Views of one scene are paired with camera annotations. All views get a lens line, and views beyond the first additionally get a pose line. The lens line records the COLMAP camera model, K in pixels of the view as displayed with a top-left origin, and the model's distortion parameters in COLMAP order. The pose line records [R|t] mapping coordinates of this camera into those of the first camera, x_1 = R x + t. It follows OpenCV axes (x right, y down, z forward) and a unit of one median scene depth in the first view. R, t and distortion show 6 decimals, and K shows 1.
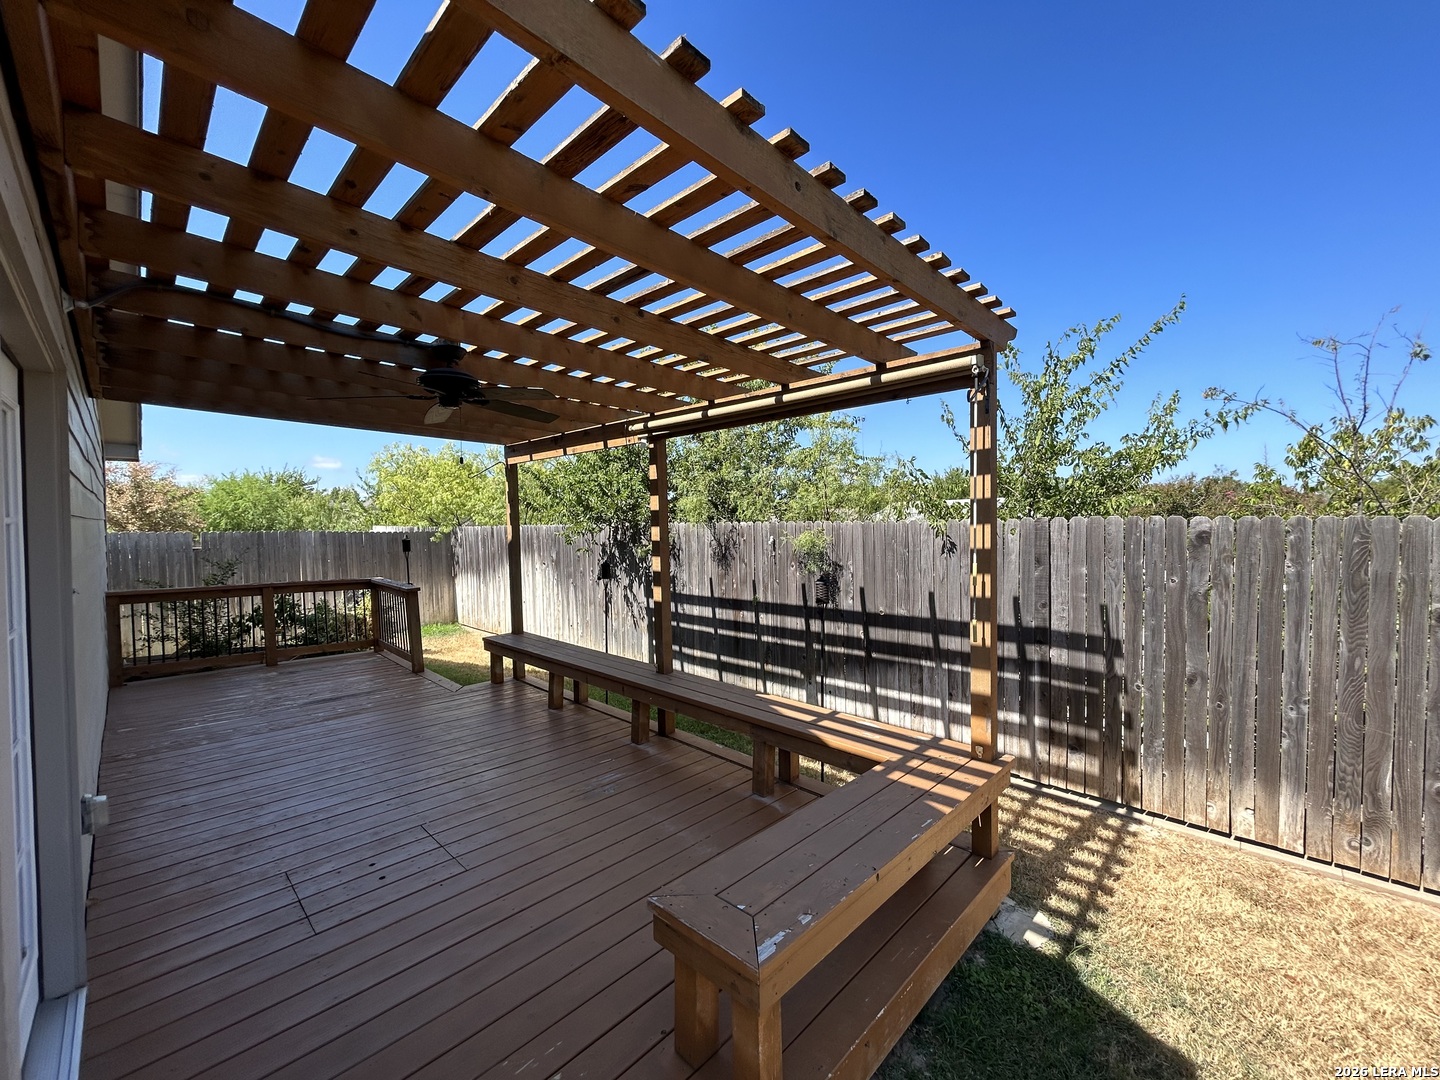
lens RADIAL K [[578.0, 0, 723.5], [0, 578.0, 533.2], [0, 0, 1]] dist [-0.000931, 0.000138]
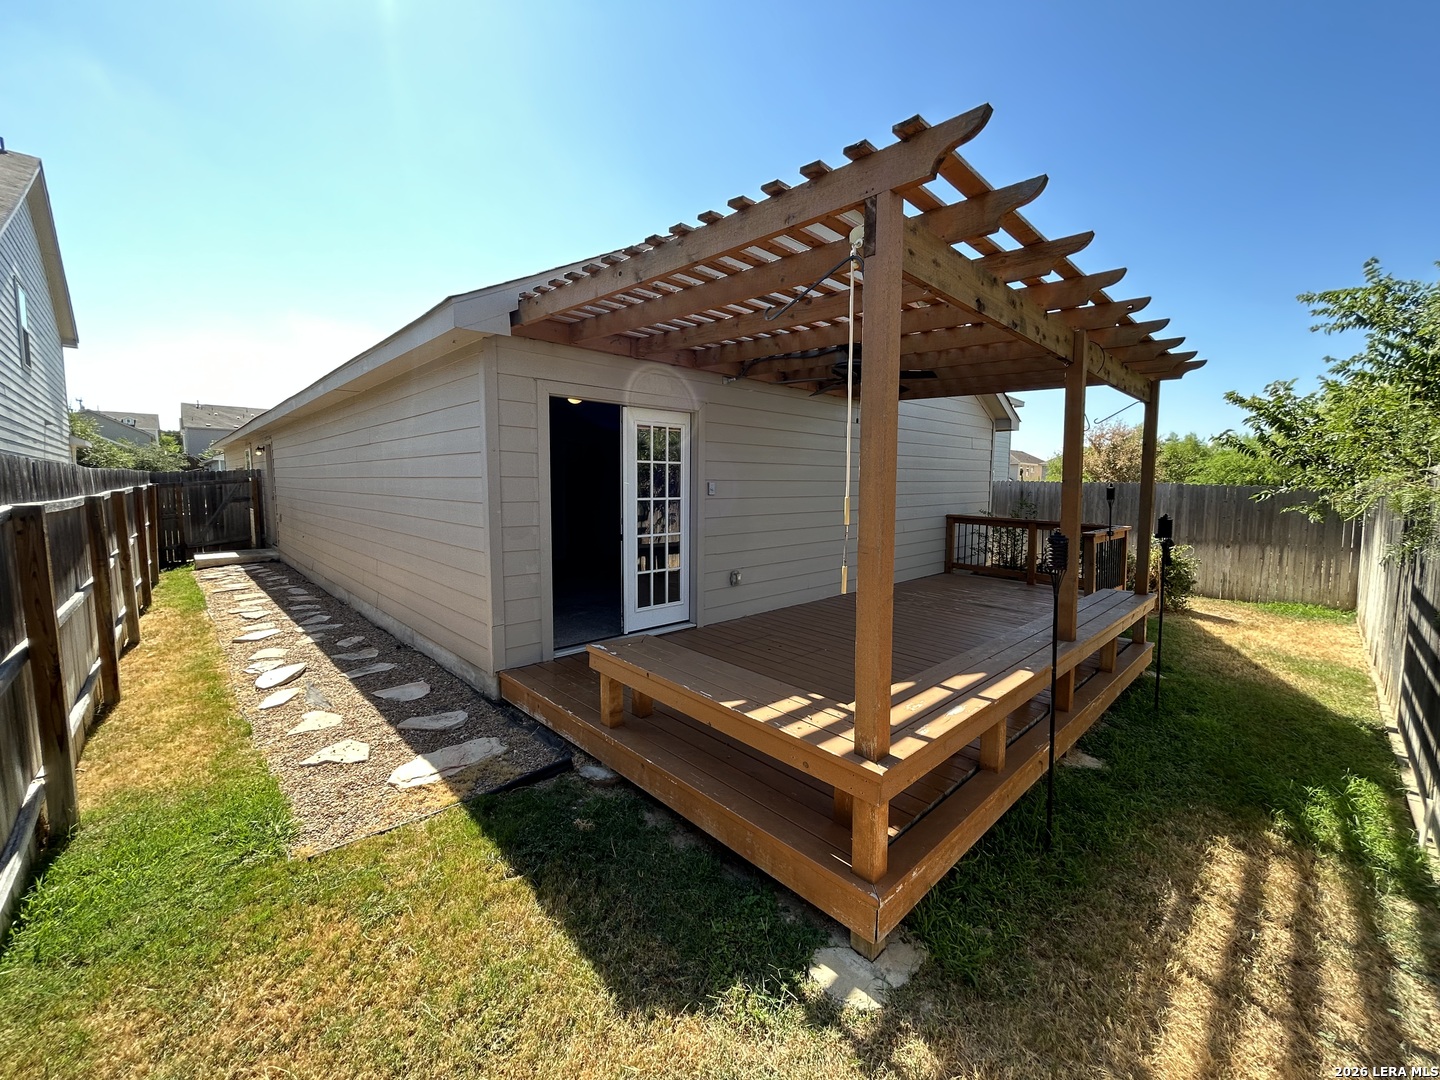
lens RADIAL K [[578.0, 0, 724.3], [0, 578.0, 536.7], [0, 0, 1]] dist [-0.000931, 0.000138]
pose [[-0.031053, 0.102468, -0.994251, 1.253581], [-0.030124, 0.994183, 0.103402, 0.027558], [0.999064, 0.033162, -0.027785, 0.856695]]
